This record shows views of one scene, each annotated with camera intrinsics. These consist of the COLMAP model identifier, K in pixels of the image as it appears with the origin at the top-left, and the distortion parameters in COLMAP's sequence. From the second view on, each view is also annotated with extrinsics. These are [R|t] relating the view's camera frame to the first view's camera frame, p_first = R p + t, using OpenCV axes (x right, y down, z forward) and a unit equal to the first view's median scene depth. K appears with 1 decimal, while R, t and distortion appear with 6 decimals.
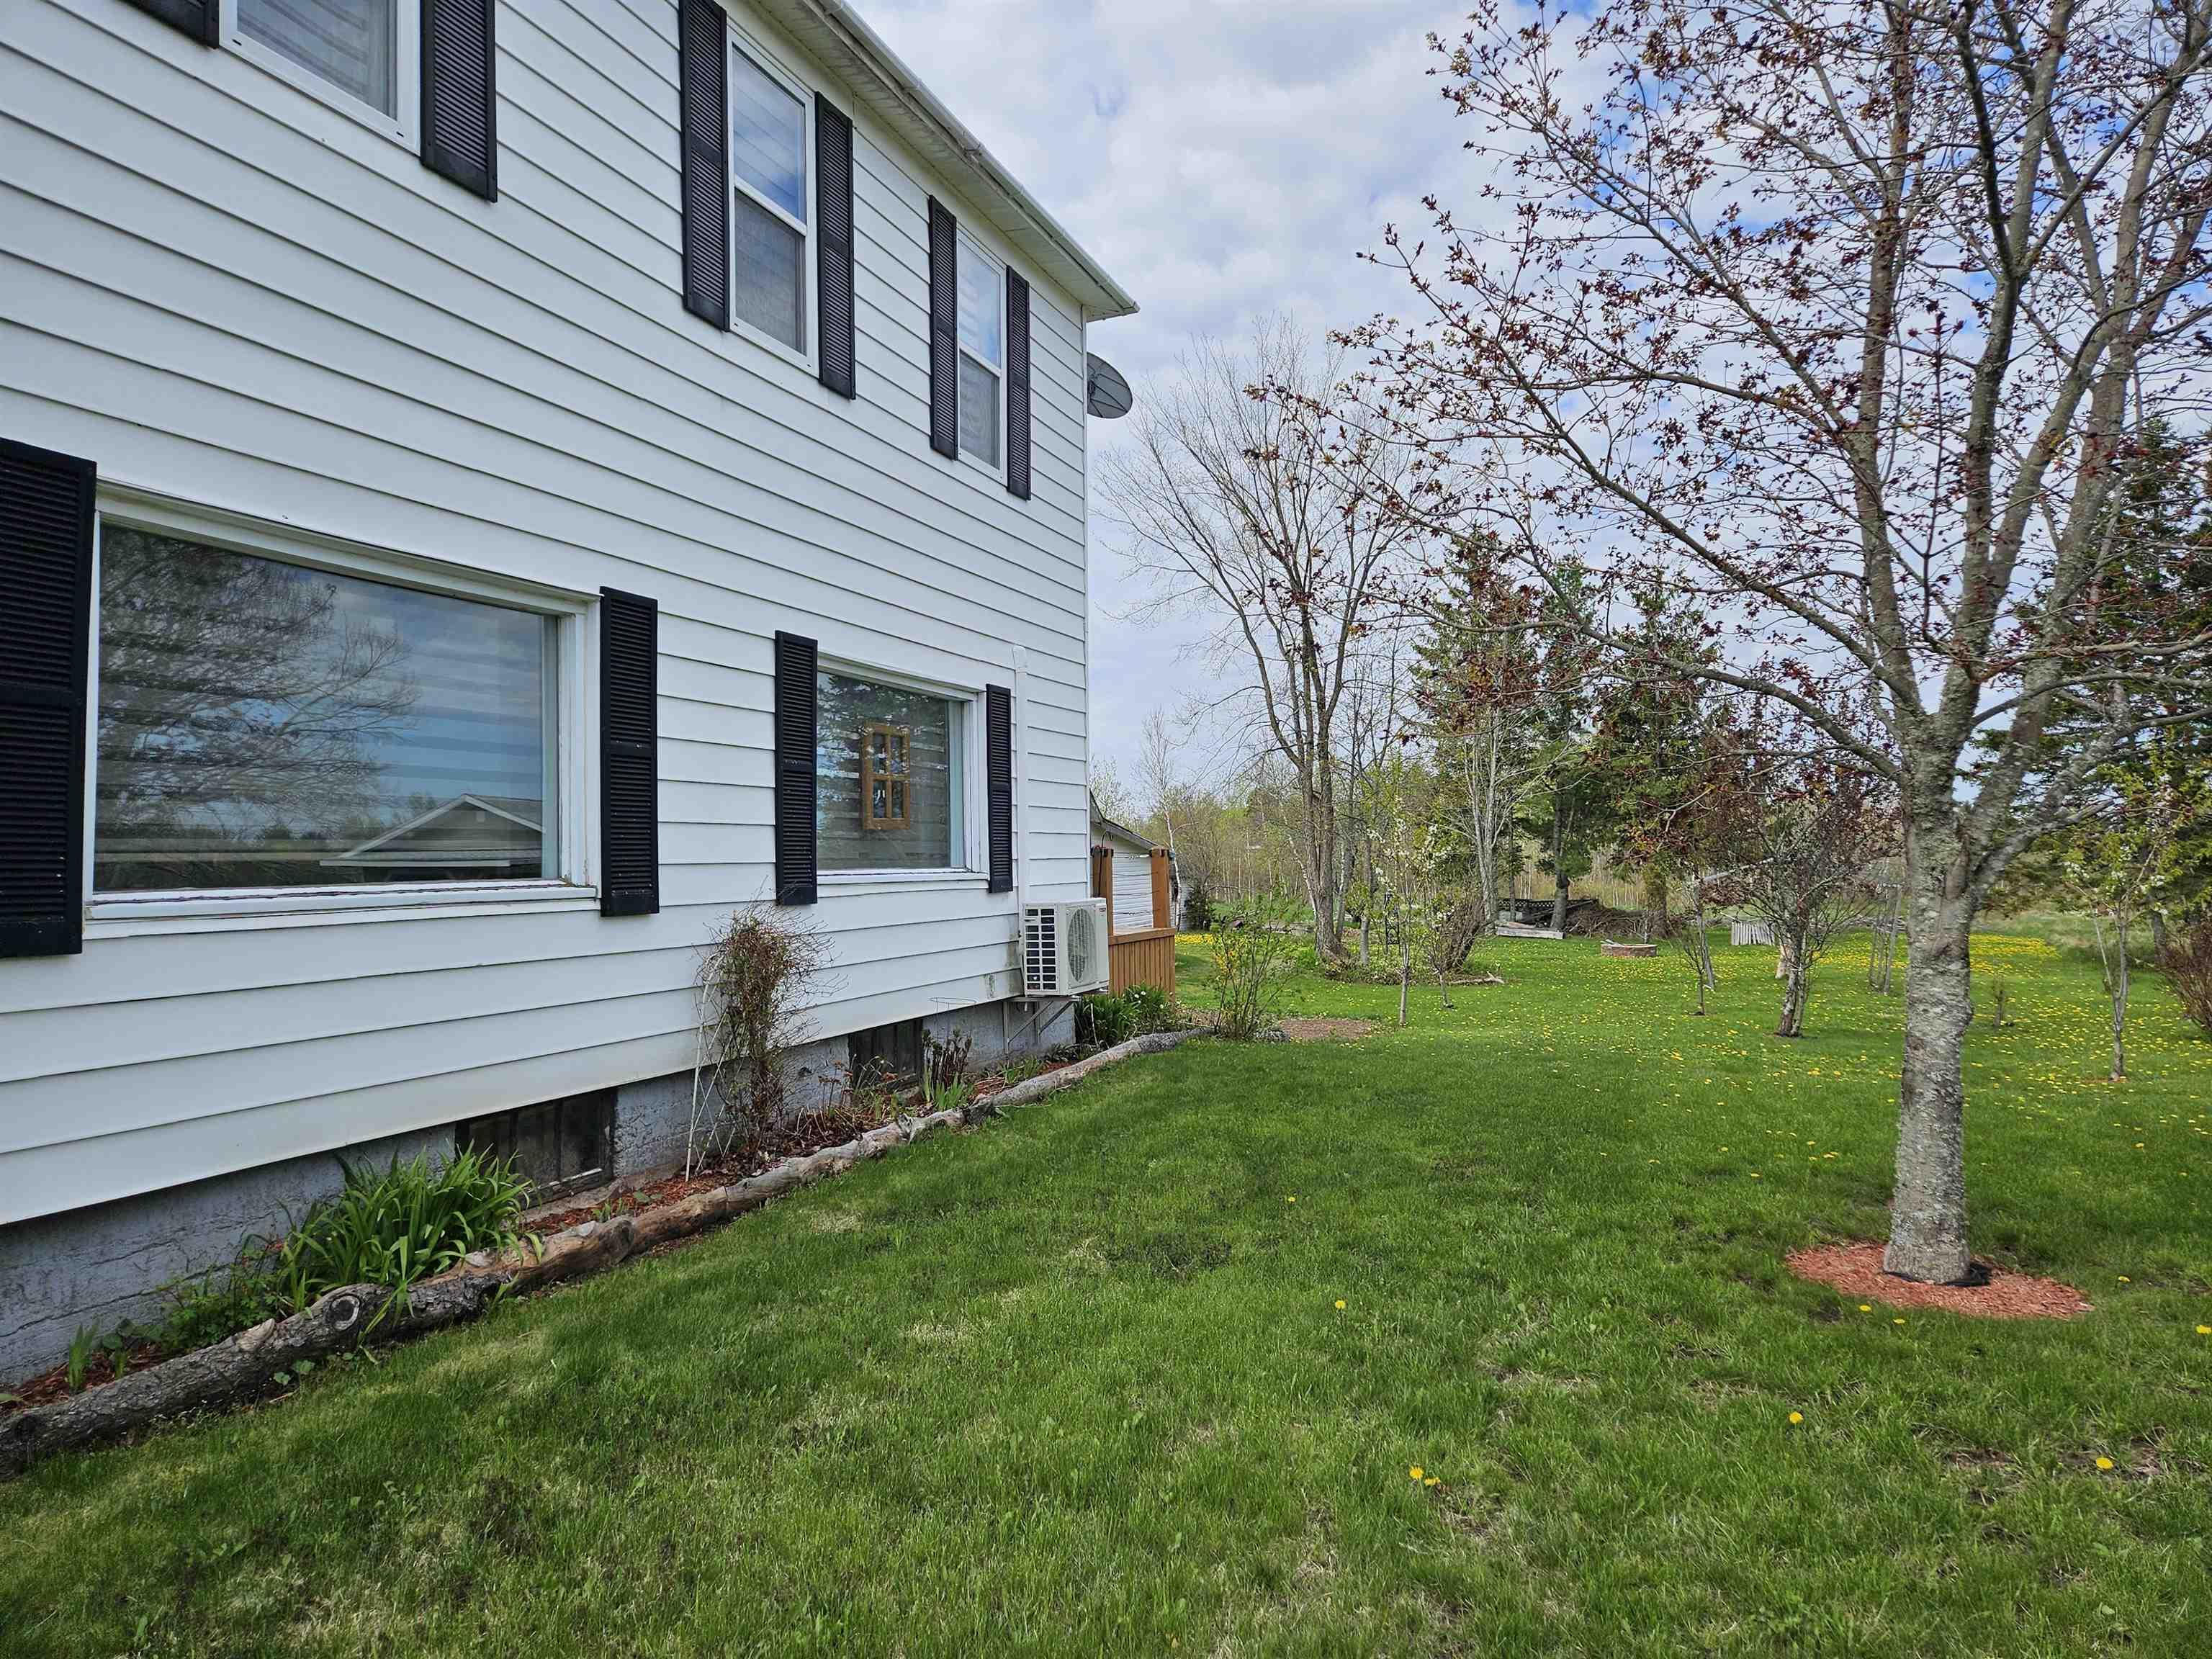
lens RADIAL K [[1472.5, 0, 1101.6], [0, 1472.5, 816.3], [0, 0, 1]] dist [0.050738, -0.011953]
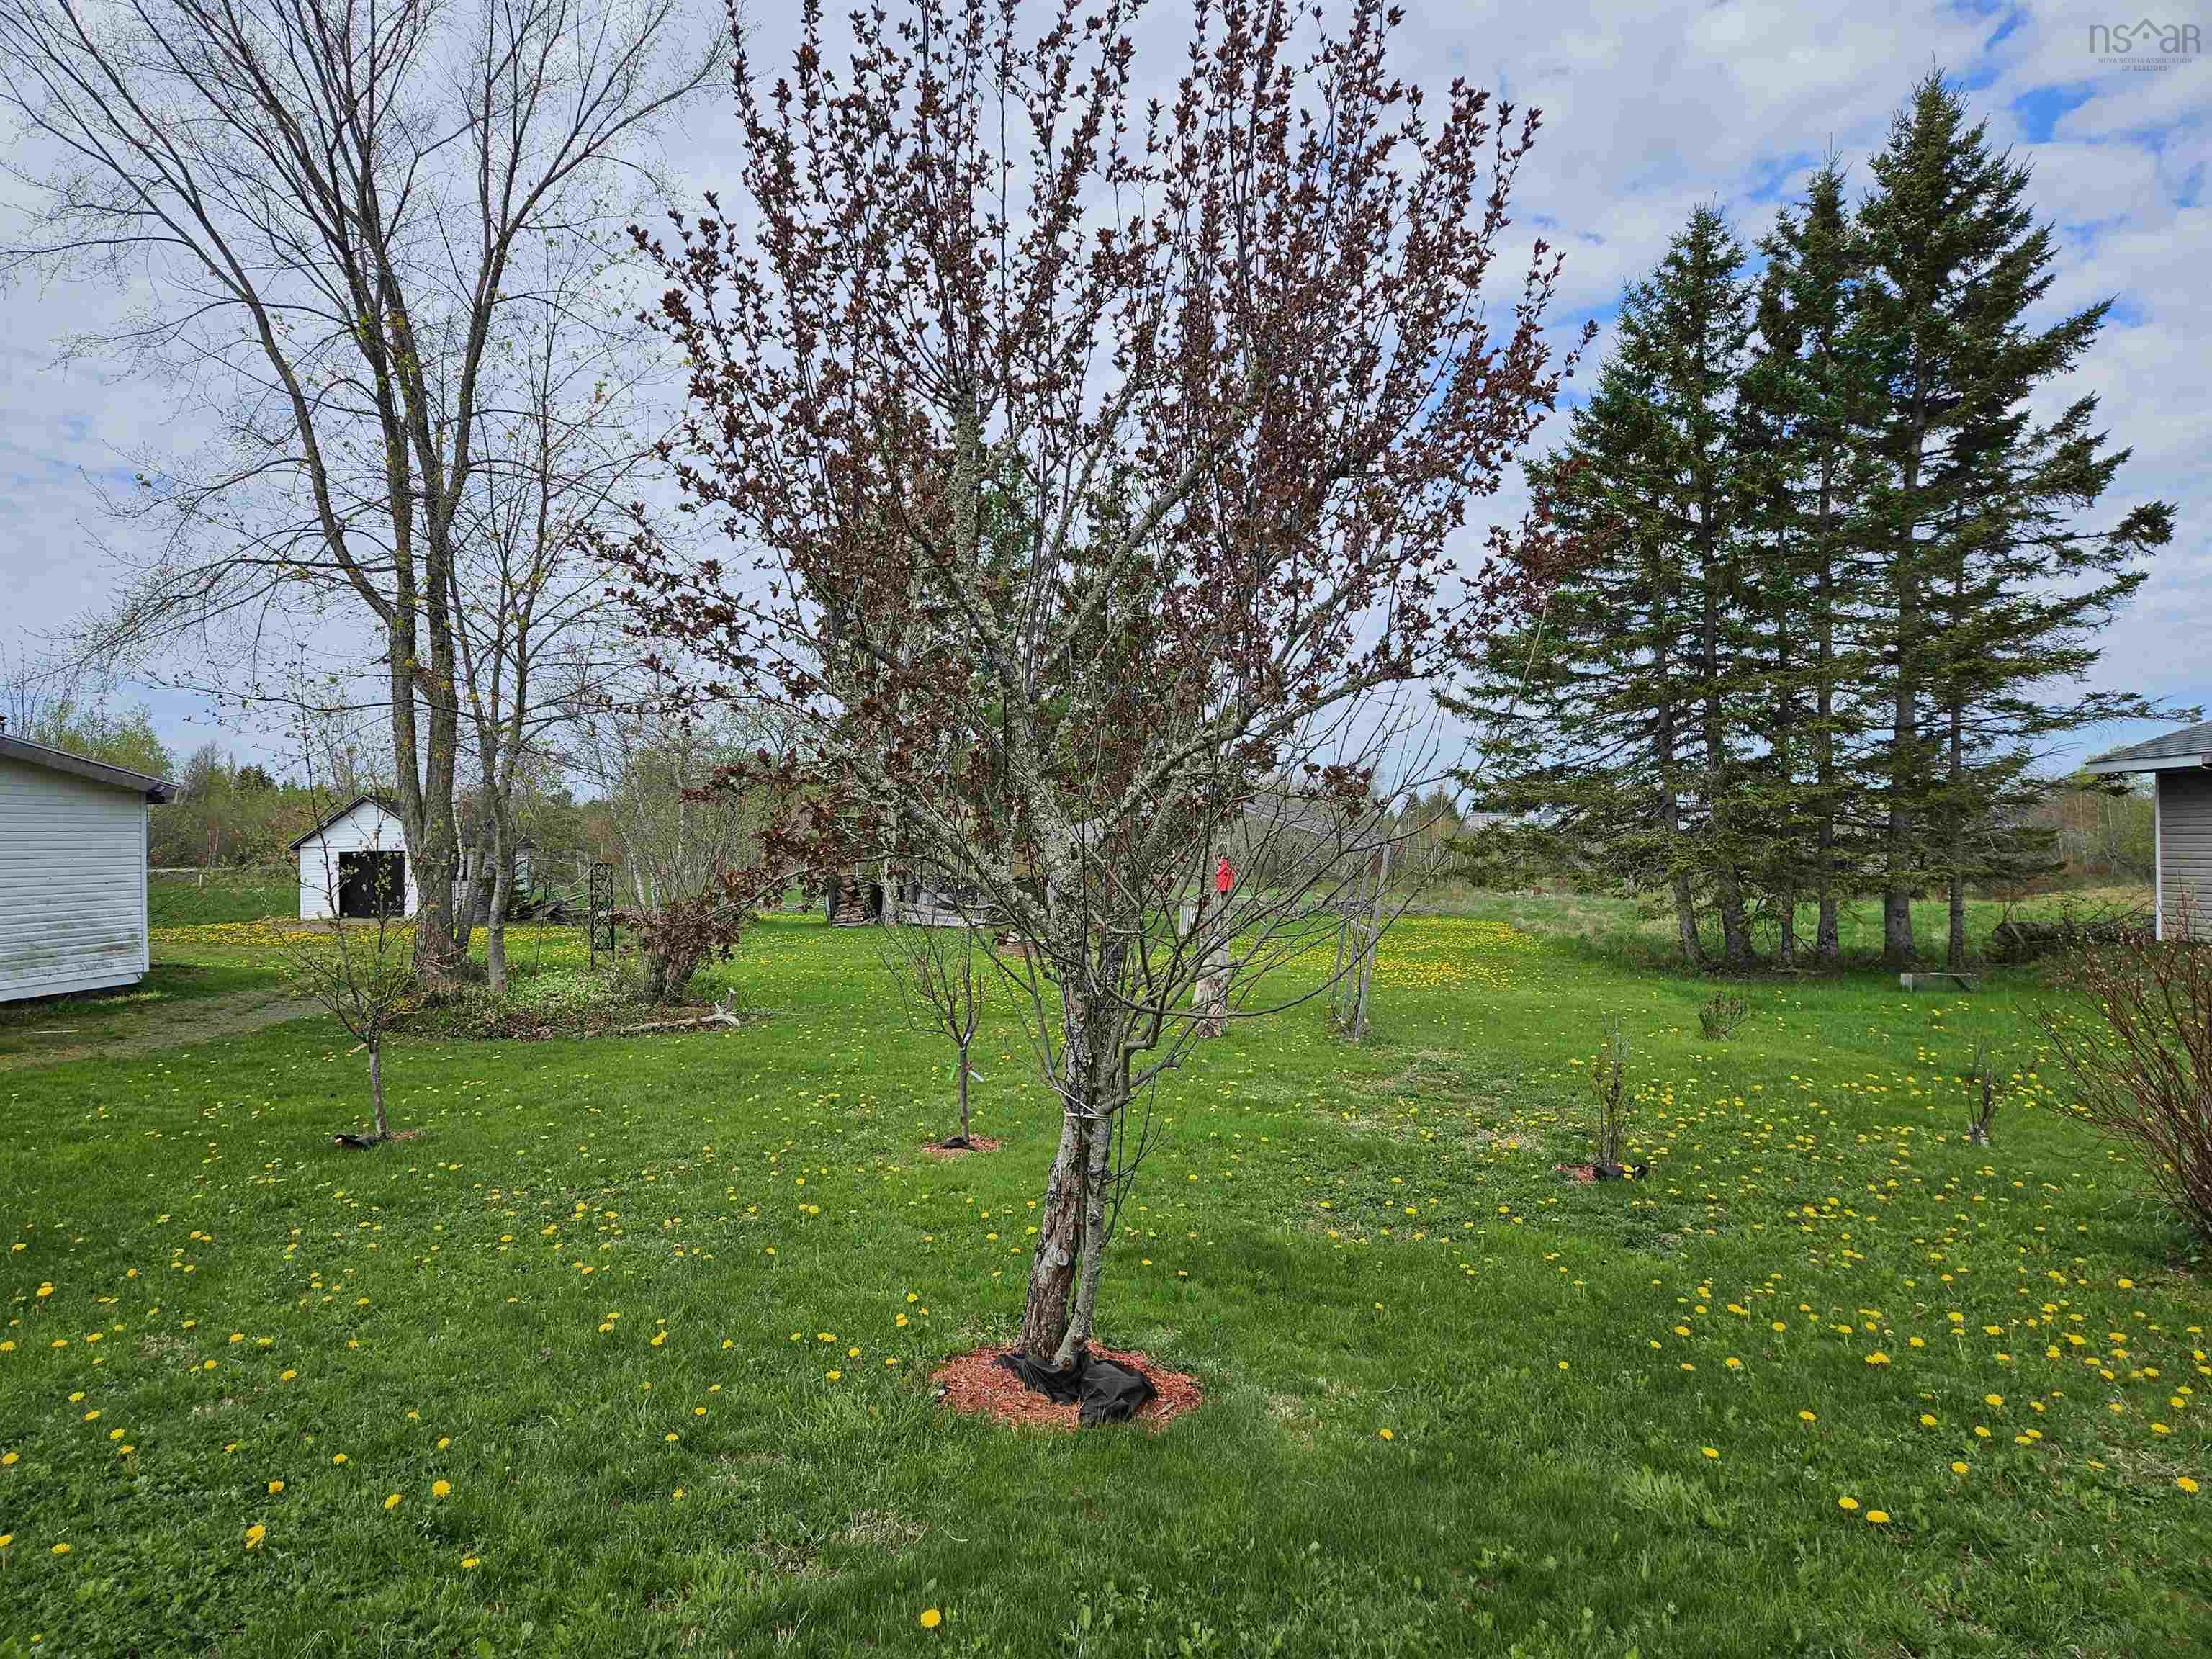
lens RADIAL K [[1472.5, 0, 1110.2], [0, 1472.5, 818.5], [0, 0, 1]] dist [0.050738, -0.011953]
pose [[0.948981, 0.020818, 0.314646, 0.217856], [-0.026076, 0.999582, 0.012509, 0.025853], [-0.314254, -0.020075, 0.949127, 0.421320]]
